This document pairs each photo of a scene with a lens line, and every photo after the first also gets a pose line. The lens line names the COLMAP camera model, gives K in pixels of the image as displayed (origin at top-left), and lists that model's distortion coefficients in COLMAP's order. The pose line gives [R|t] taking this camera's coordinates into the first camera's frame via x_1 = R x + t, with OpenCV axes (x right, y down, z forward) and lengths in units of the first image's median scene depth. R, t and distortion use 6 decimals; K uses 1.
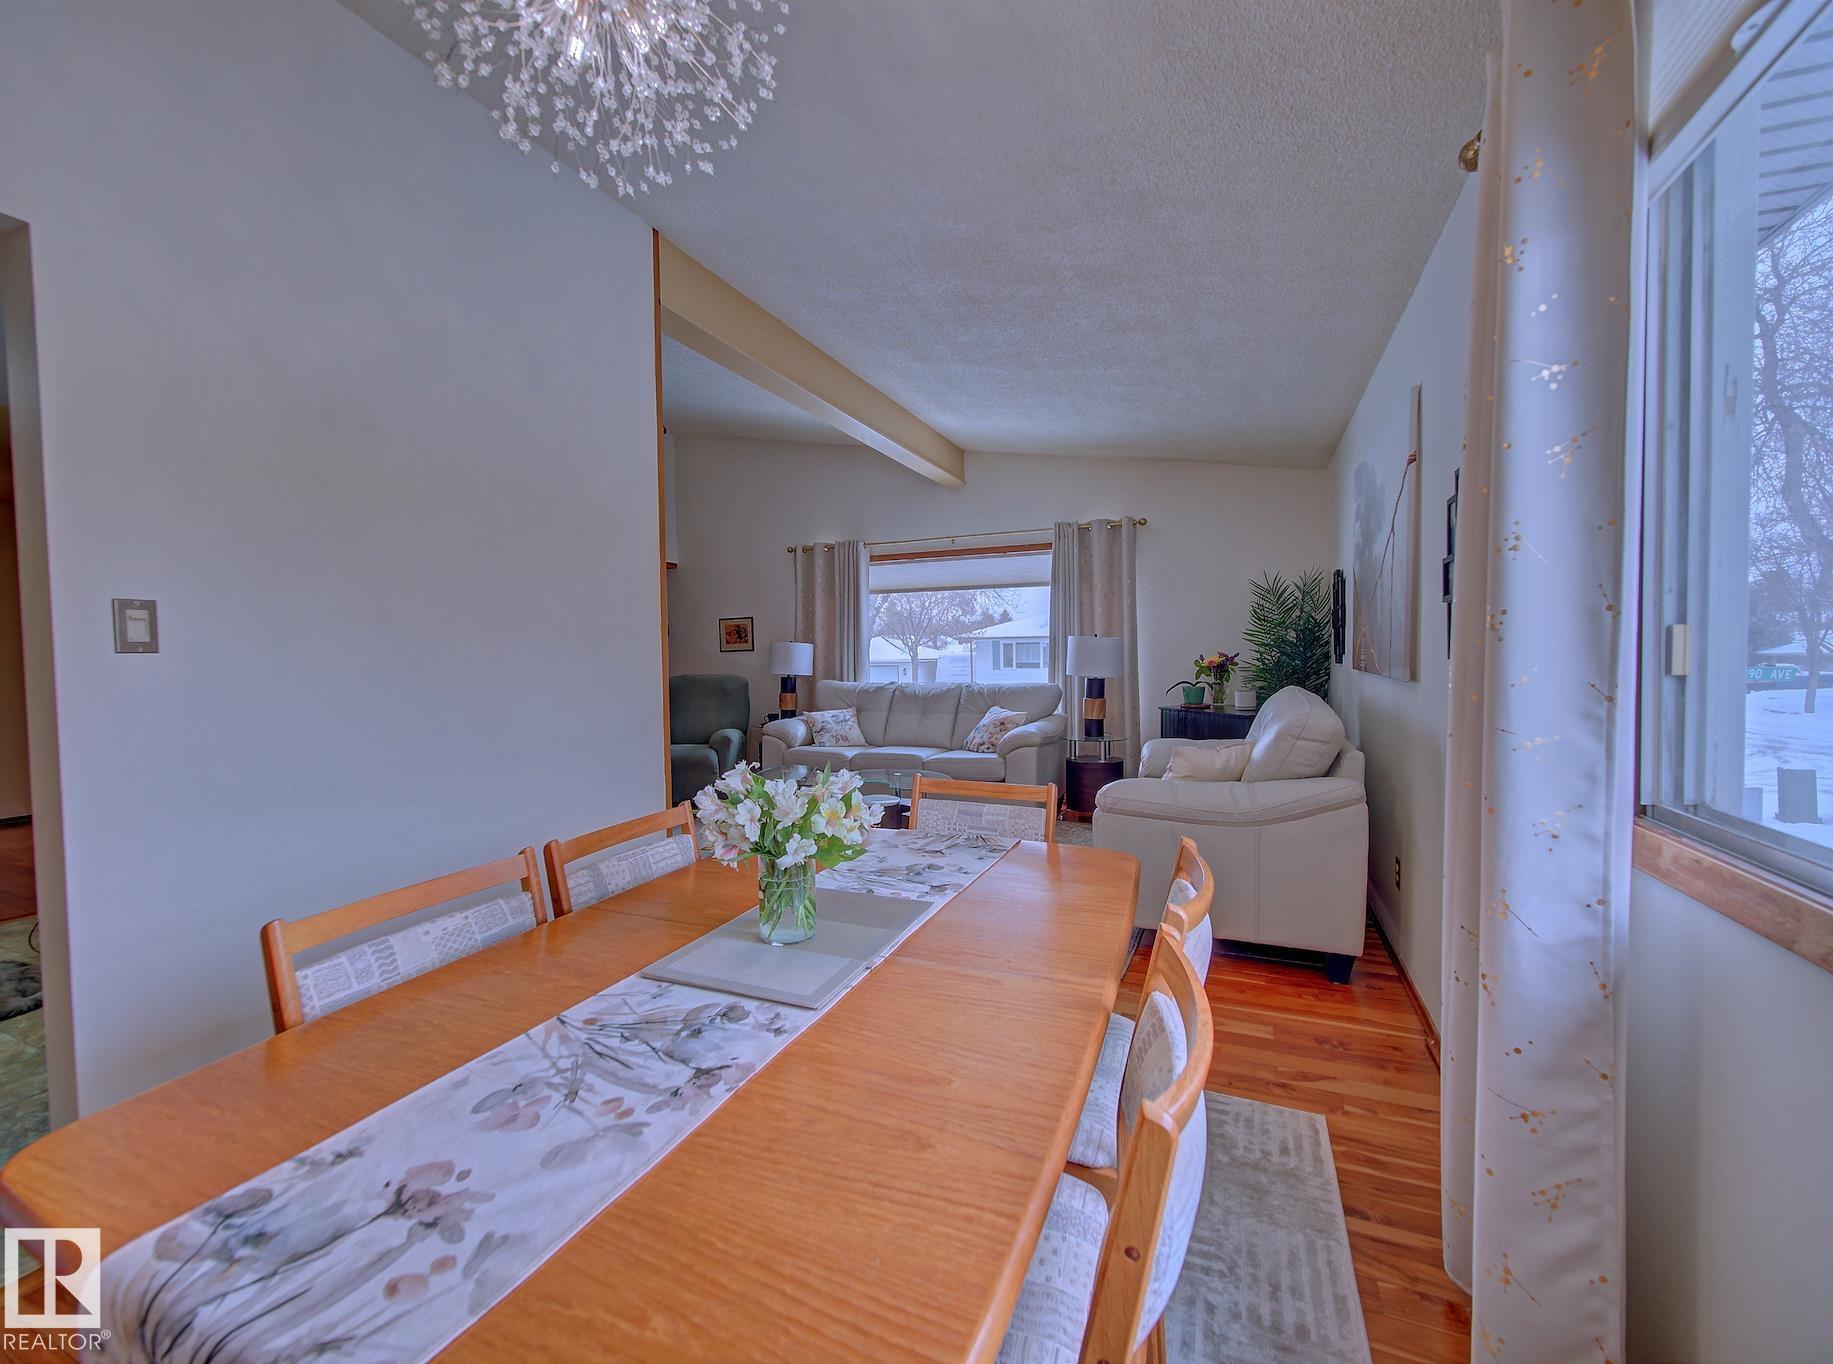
lens RADIAL K [[748.6, 0, 906.3], [0, 748.6, 682.0], [0, 0, 1]] dist [0.004900, -0.000608]
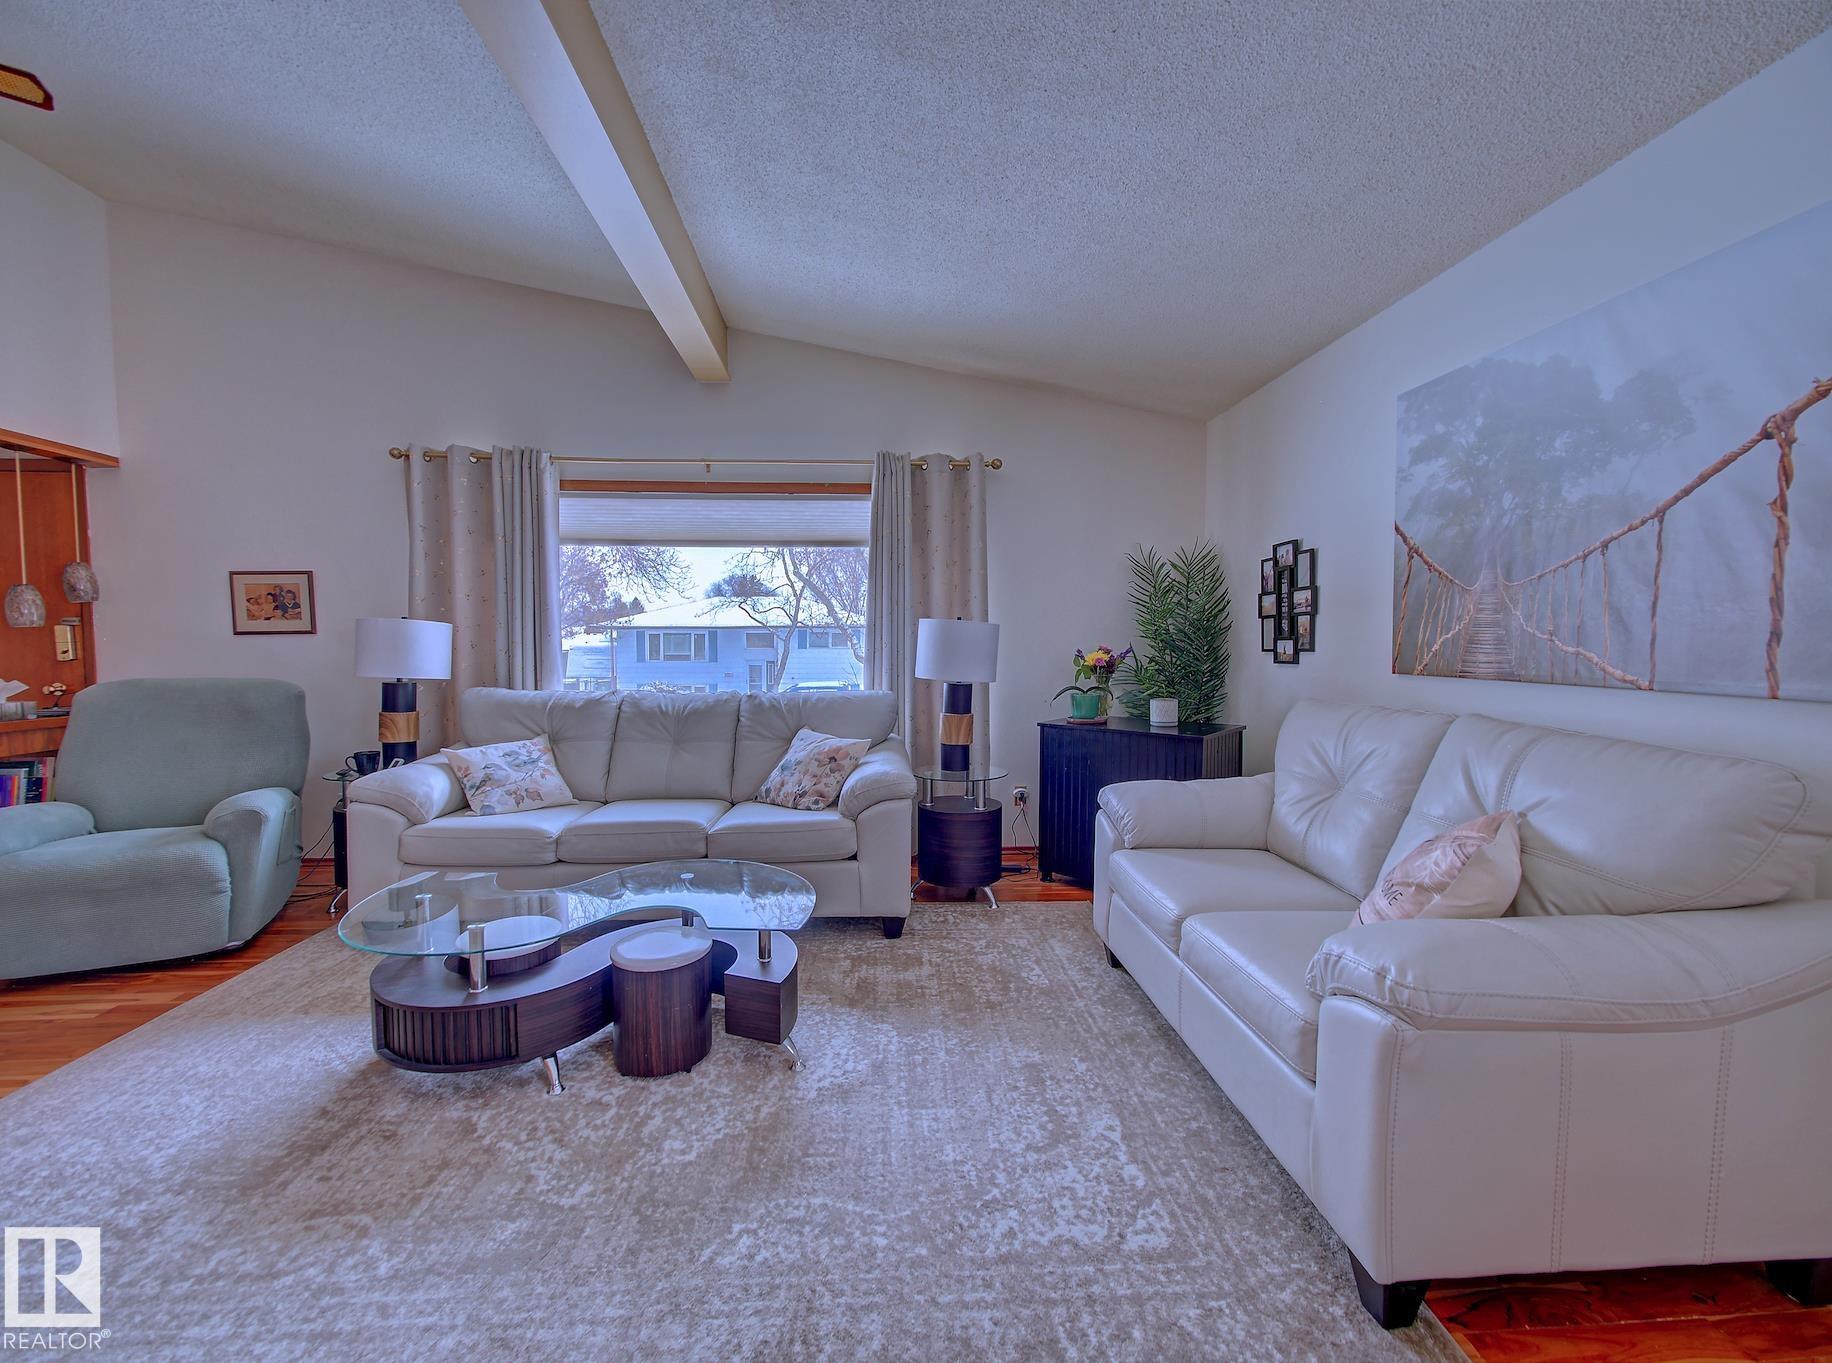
lens RADIAL K [[748.2, 0, 910.0], [0, 748.2, 677.6], [0, 0, 1]] dist [0.004900, -0.000608]
pose [[0.885122, -0.007331, 0.465302, -0.092325], [0.005327, 0.999970, 0.005622, -0.012955], [-0.465329, -0.002498, 0.885134, 0.386317]]
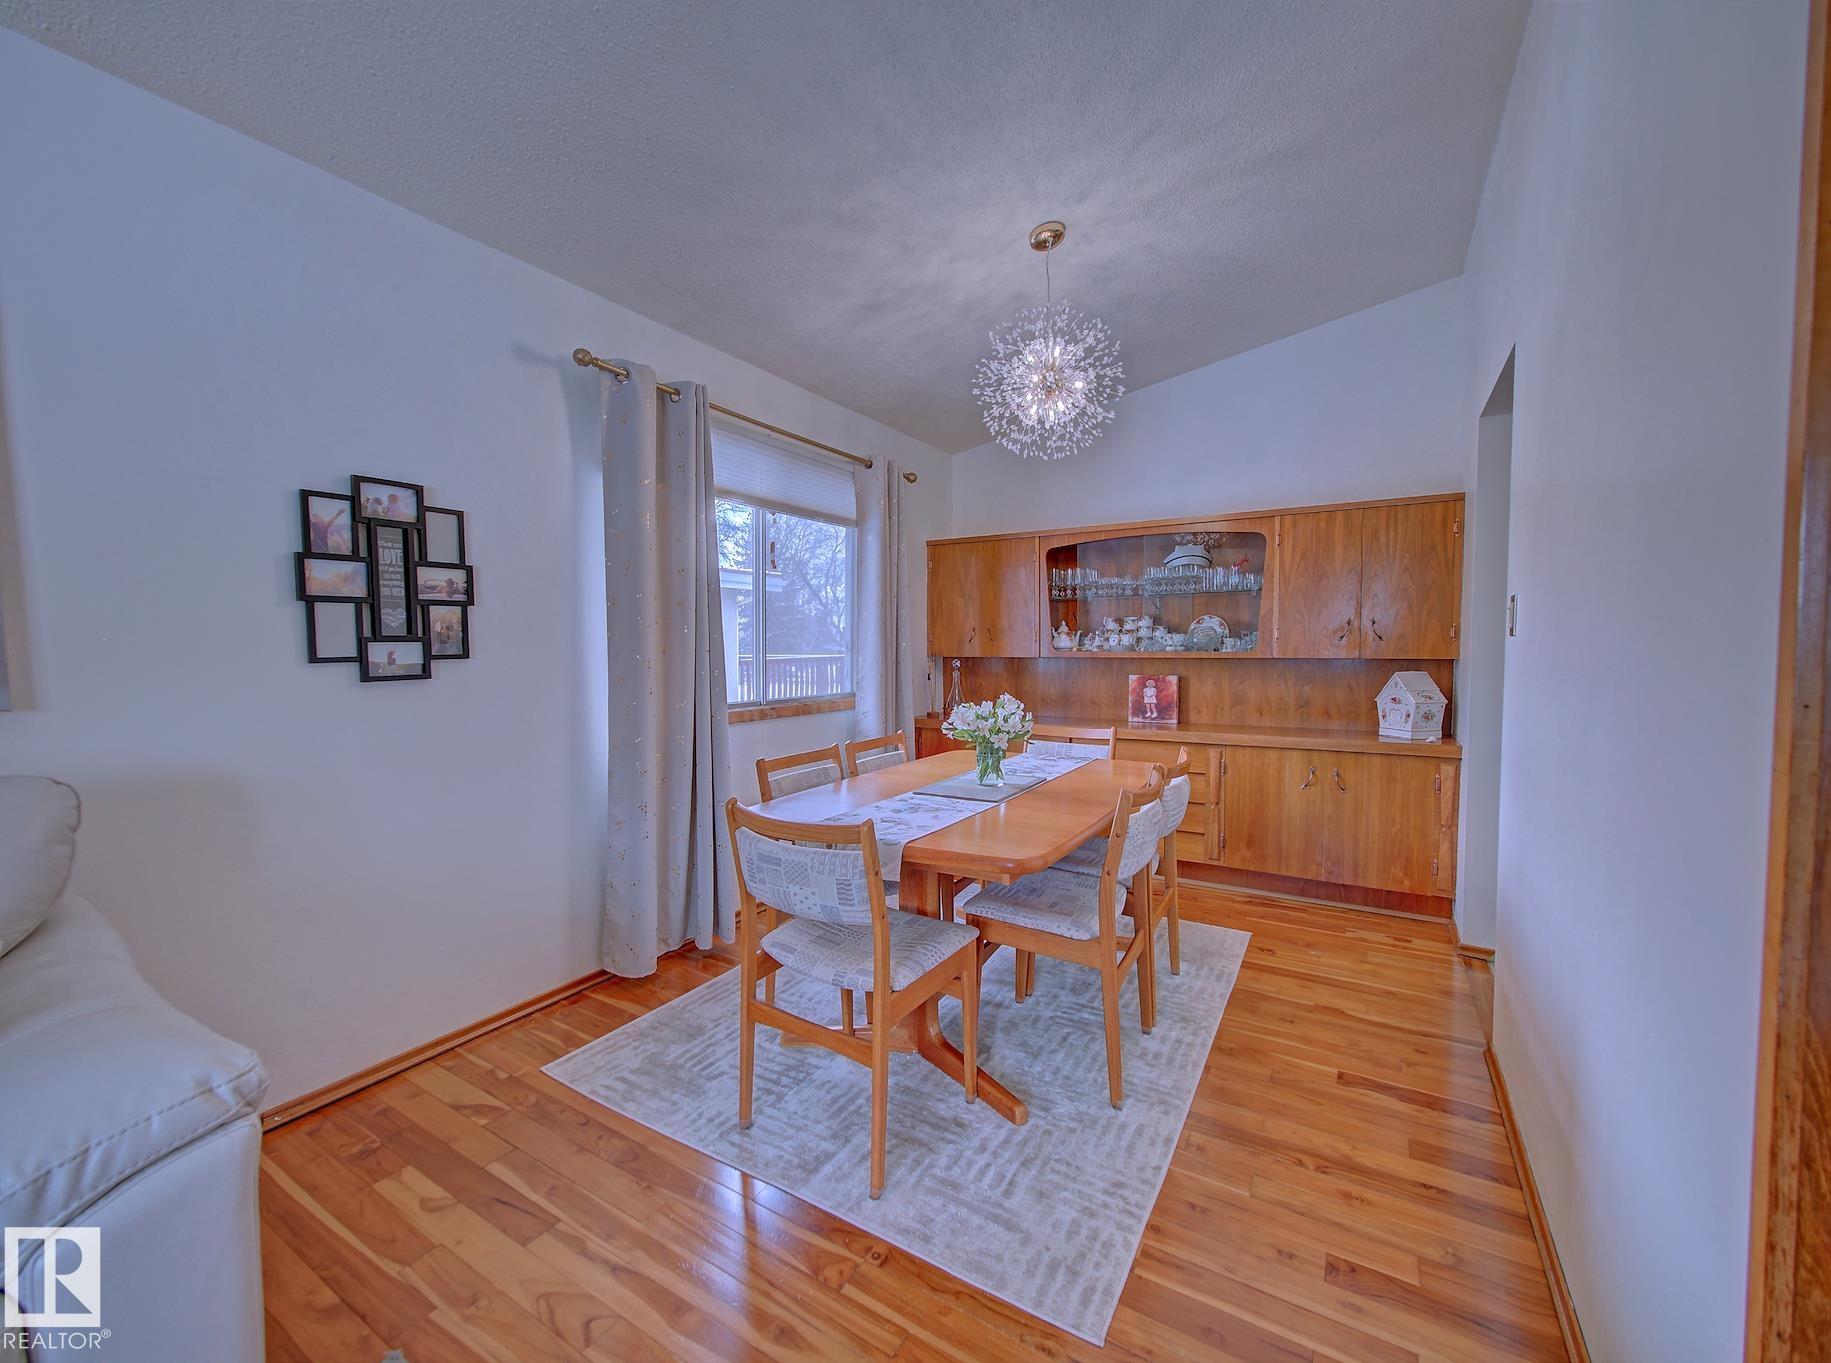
lens RADIAL K [[747.8, 0, 911.2], [0, 747.8, 685.0], [0, 0, 1]] dist [0.004900, -0.000608]
pose [[-0.990592, 0.008764, 0.136570, 0.146919], [0.021355, 0.995622, 0.091004, -0.044437], [-0.135175, 0.093064, -0.986442, 1.089916]]
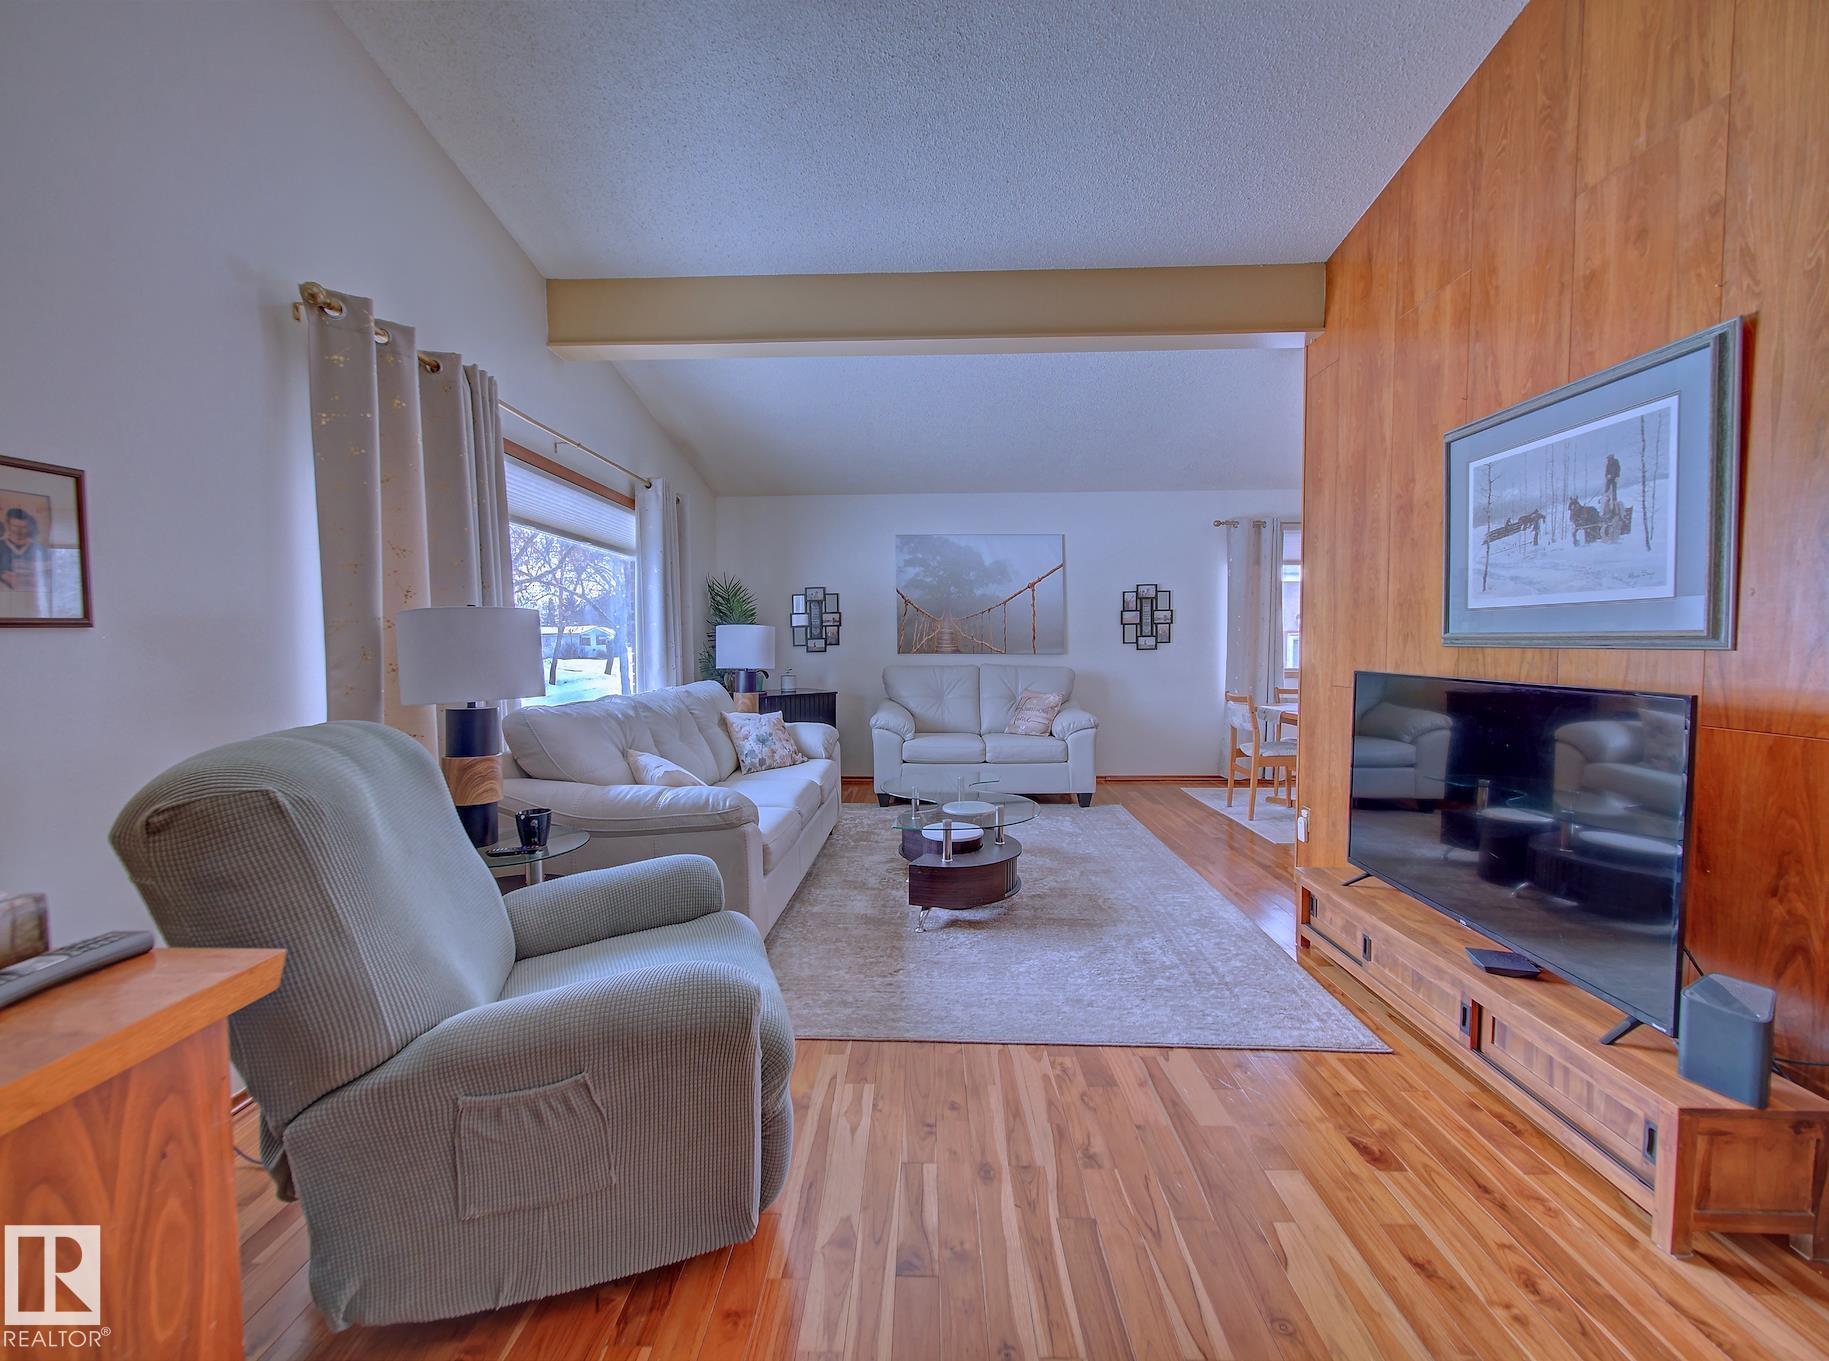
lens RADIAL K [[746.9, 0, 904.1], [0, 746.9, 684.3], [0, 0, 1]] dist [0.004900, -0.000608]
pose [[-0.381411, -0.040096, 0.923535, -0.619841], [0.046223, 0.996982, 0.062374, -0.034464], [-0.923249, 0.066479, -0.378407, 1.066729]]
